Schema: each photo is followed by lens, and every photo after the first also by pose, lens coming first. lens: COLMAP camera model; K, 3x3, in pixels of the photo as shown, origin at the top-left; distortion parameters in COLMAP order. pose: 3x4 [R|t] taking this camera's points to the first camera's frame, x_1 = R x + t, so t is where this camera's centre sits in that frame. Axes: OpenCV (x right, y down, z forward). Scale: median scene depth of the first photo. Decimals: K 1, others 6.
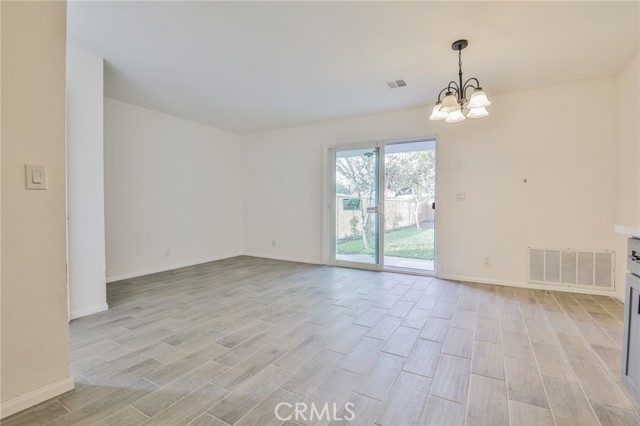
lens RADIAL K [[293.0, 0, 321.8], [0, 293.0, 211.1], [0, 0, 1]] dist [-0.005653, -0.007869]
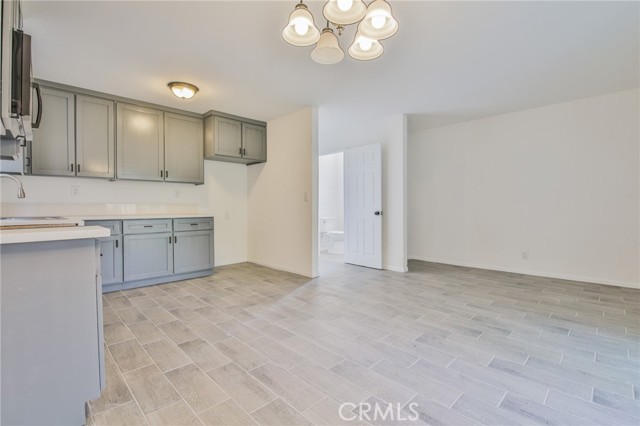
lens RADIAL K [[293.0, 0, 321.8], [0, 293.0, 209.7], [0, 0, 1]] dist [-0.005653, -0.007869]
pose [[-0.271906, 0.010522, -0.962266, 1.033977], [-0.015856, 0.999756, 0.015412, -0.021550], [0.962193, 0.019448, -0.271673, 1.135958]]
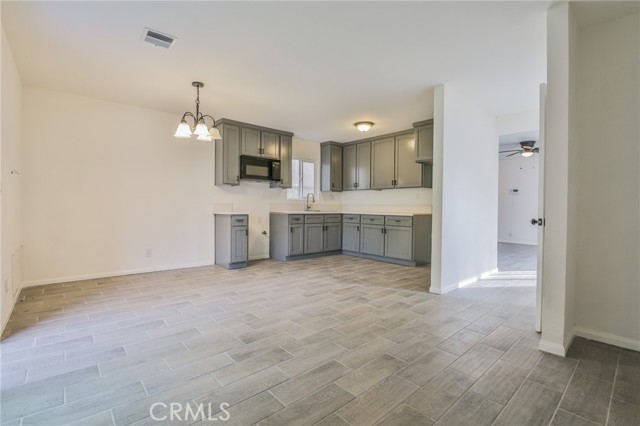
lens RADIAL K [[293.0, 0, 321.2], [0, 293.0, 209.4], [0, 0, 1]] dist [-0.005653, -0.007869]
pose [[-0.946348, -0.013722, 0.322858, -0.506836], [-0.004817, 0.999586, 0.028366, -0.040810], [-0.323114, 0.025289, -0.946022, 2.129350]]
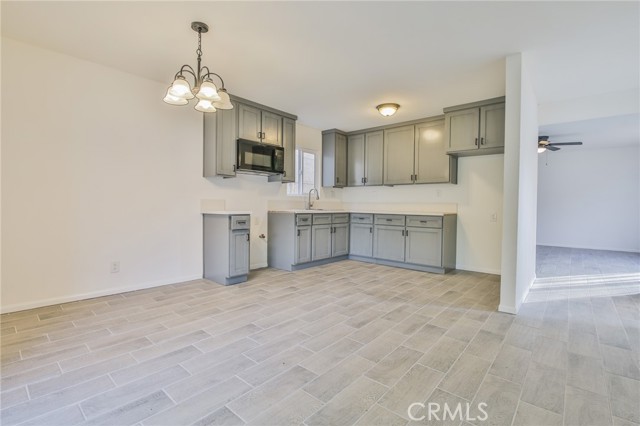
lens RADIAL K [[293.0, 0, 320.5], [0, 293.0, 209.1], [0, 0, 1]] dist [-0.005653, -0.007869]
pose [[-0.979785, -0.017235, 0.199309, -0.093162], [-0.010727, 0.999375, 0.033684, -0.032070], [-0.199765, 0.030865, -0.979358, 1.872337]]
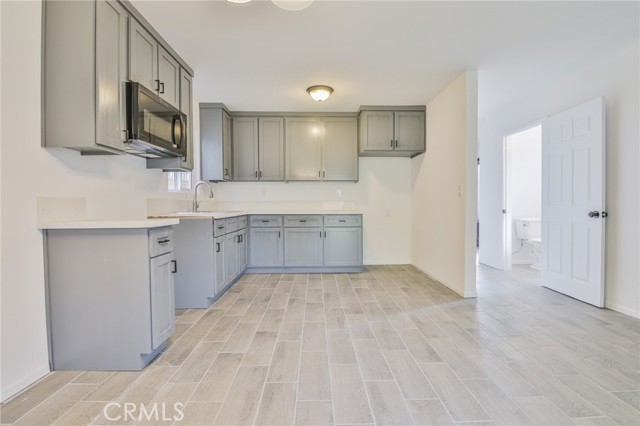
lens RADIAL K [[293.0, 0, 321.1], [0, 293.0, 209.1], [0, 0, 1]] dist [-0.005653, -0.007869]
pose [[-0.859118, 0.009988, -0.511681, 0.621550], [-0.007546, 0.999454, 0.032180, -0.024175], [0.511722, 0.031508, -0.858573, 1.393235]]
